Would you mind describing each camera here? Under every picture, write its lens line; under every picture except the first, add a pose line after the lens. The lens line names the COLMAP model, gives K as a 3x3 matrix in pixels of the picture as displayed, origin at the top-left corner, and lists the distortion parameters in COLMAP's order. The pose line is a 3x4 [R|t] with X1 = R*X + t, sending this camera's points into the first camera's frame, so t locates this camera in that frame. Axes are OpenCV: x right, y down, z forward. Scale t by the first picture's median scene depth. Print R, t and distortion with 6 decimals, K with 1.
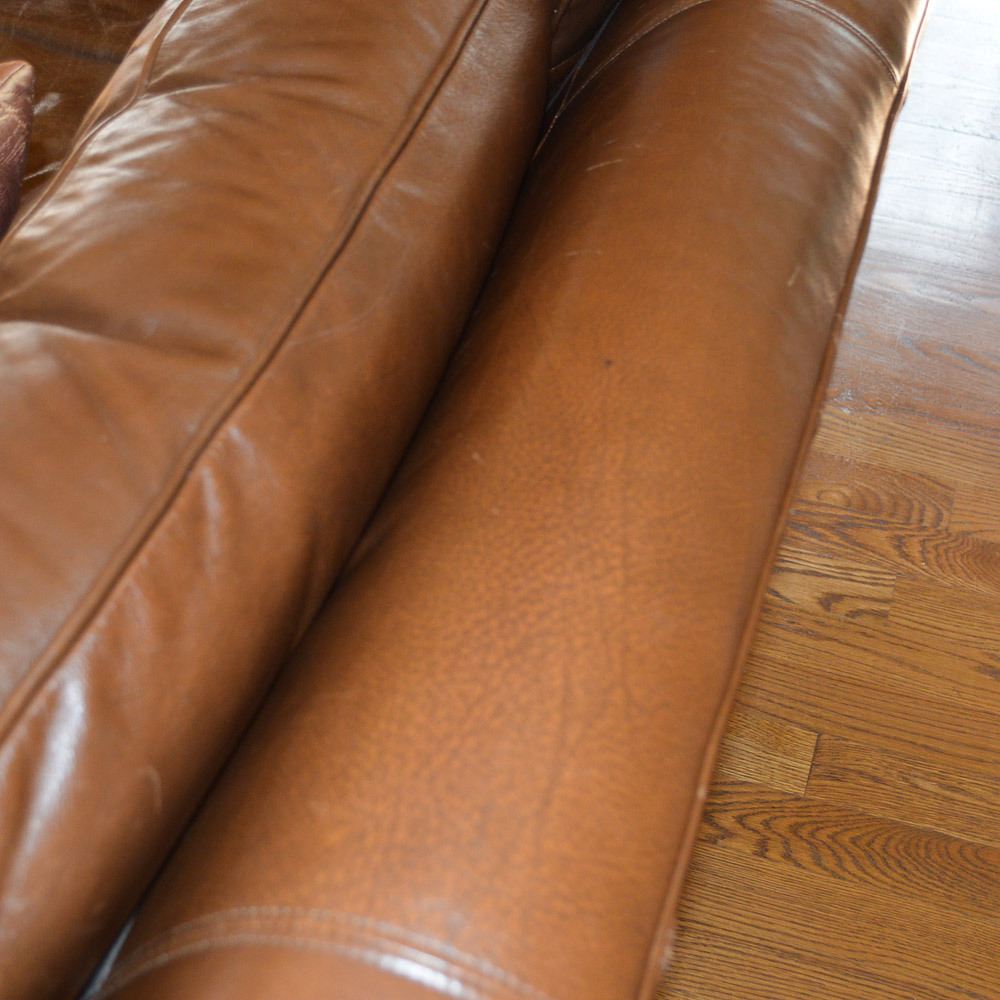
lens RADIAL K [[1520.5, 0, 500.0], [0, 1520.5, 500.0], [0, 0, 1]] dist [-0.038238, -0.129383]
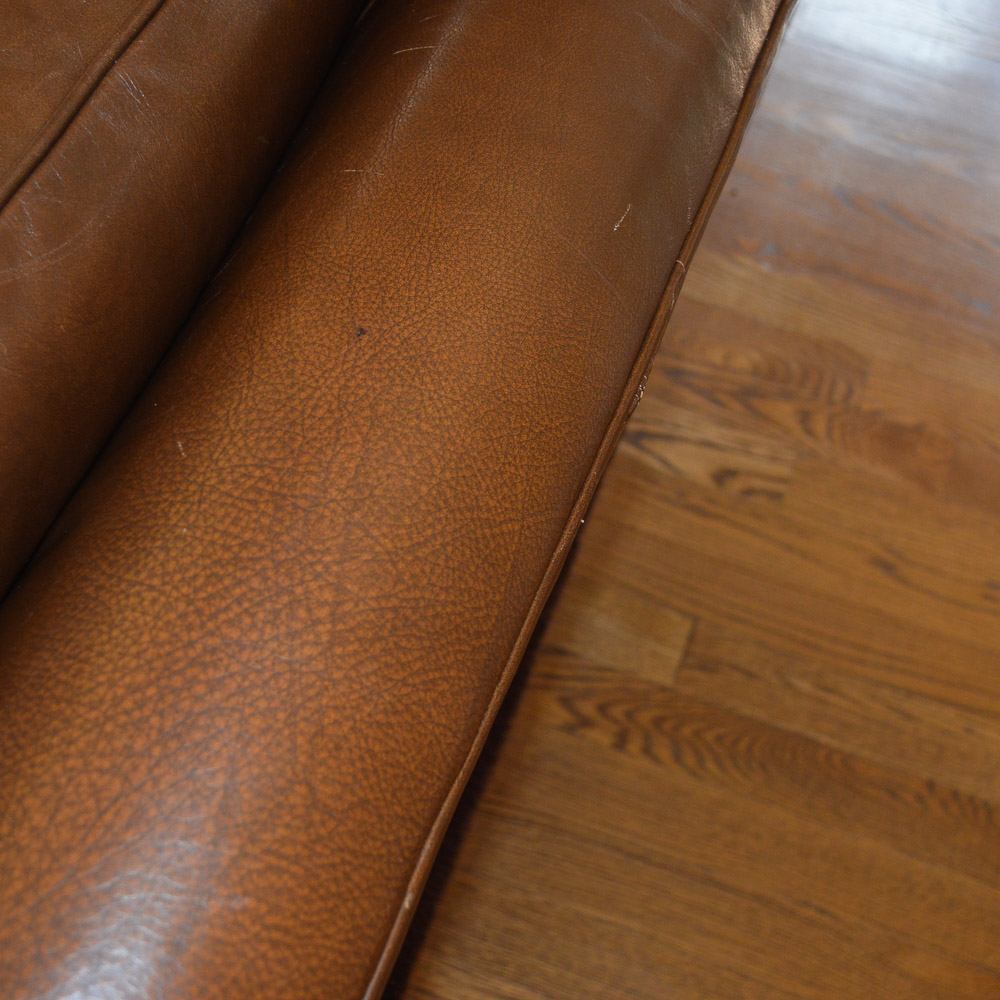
lens RADIAL K [[1520.5, 0, 500.0], [0, 1520.5, 500.0], [0, 0, 1]] dist [-0.038238, -0.129383]
pose [[0.997000, 0.066648, 0.039354, 0.051349], [-0.071665, 0.986964, 0.144103, -0.053343], [-0.029236, -0.146491, 0.988780, 0.083831]]
